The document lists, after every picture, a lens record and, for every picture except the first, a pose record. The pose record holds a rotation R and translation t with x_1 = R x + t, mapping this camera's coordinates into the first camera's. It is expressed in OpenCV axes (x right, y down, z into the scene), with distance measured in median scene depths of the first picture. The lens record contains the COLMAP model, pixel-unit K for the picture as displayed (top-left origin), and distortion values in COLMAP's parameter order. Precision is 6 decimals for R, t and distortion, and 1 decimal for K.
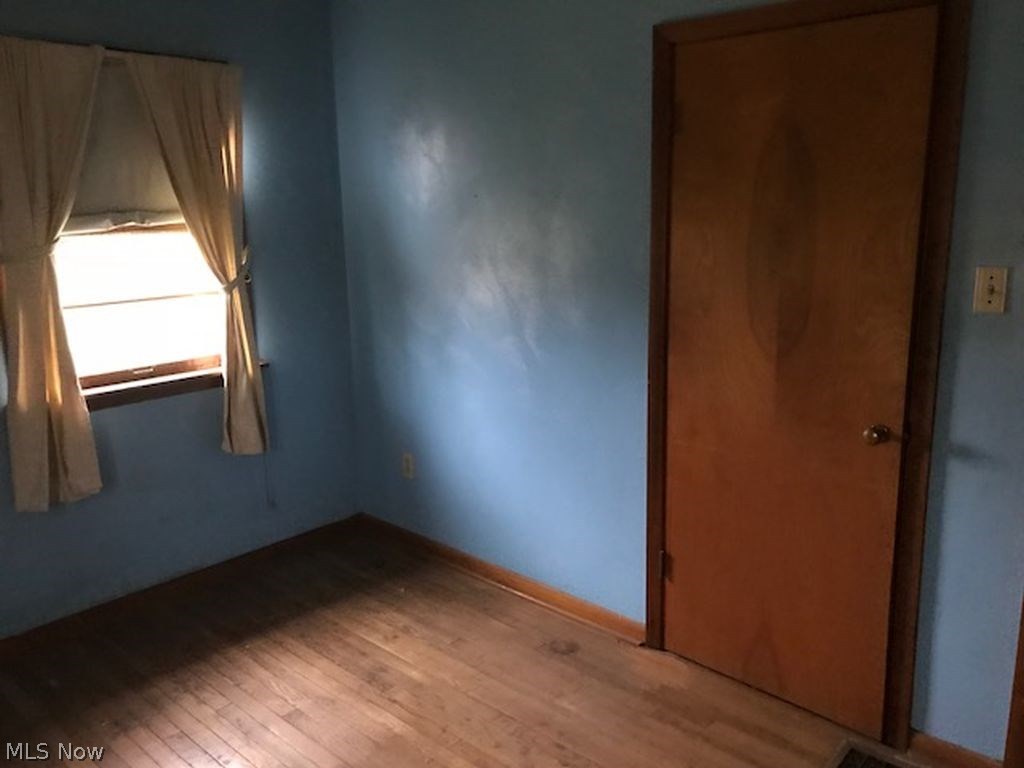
lens RADIAL K [[848.5, 0, 517.6], [0, 848.5, 382.7], [0, 0, 1]] dist [0.028689, -0.028684]
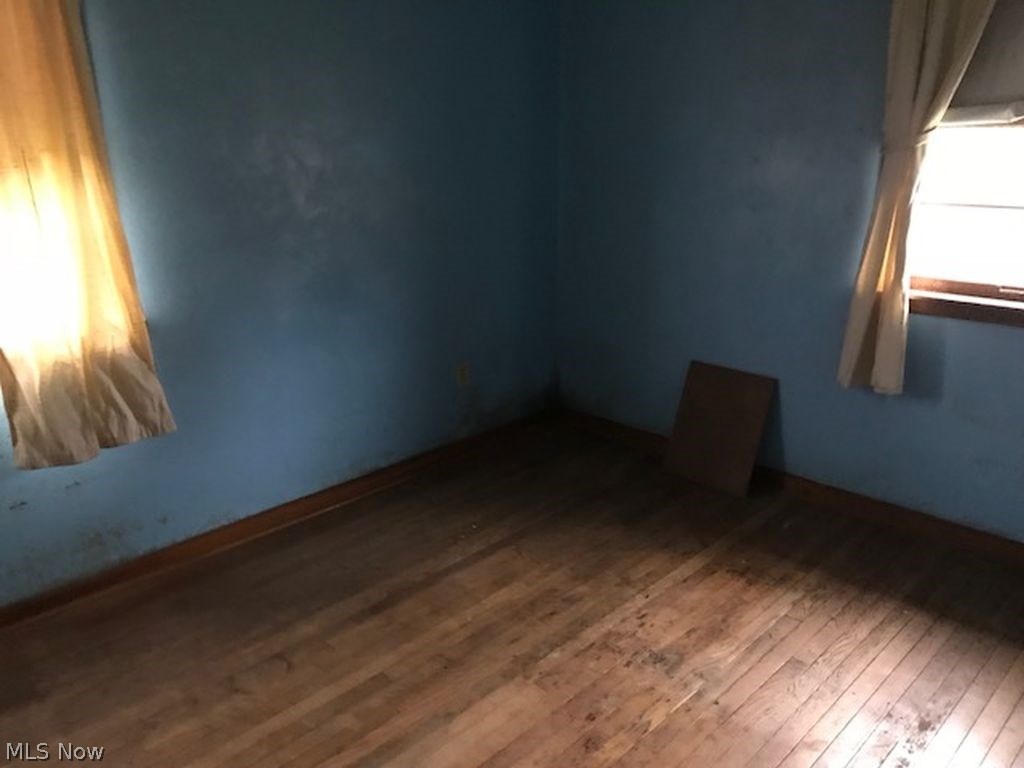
lens RADIAL K [[848.5, 0, 517.6], [0, 848.5, 382.7], [0, 0, 1]] dist [0.028689, -0.028684]
pose [[-0.057174, 0.319808, -0.945756, 0.466543], [-0.204895, 0.923382, 0.324629, -0.113484], [0.977113, 0.212341, 0.012733, 0.554460]]
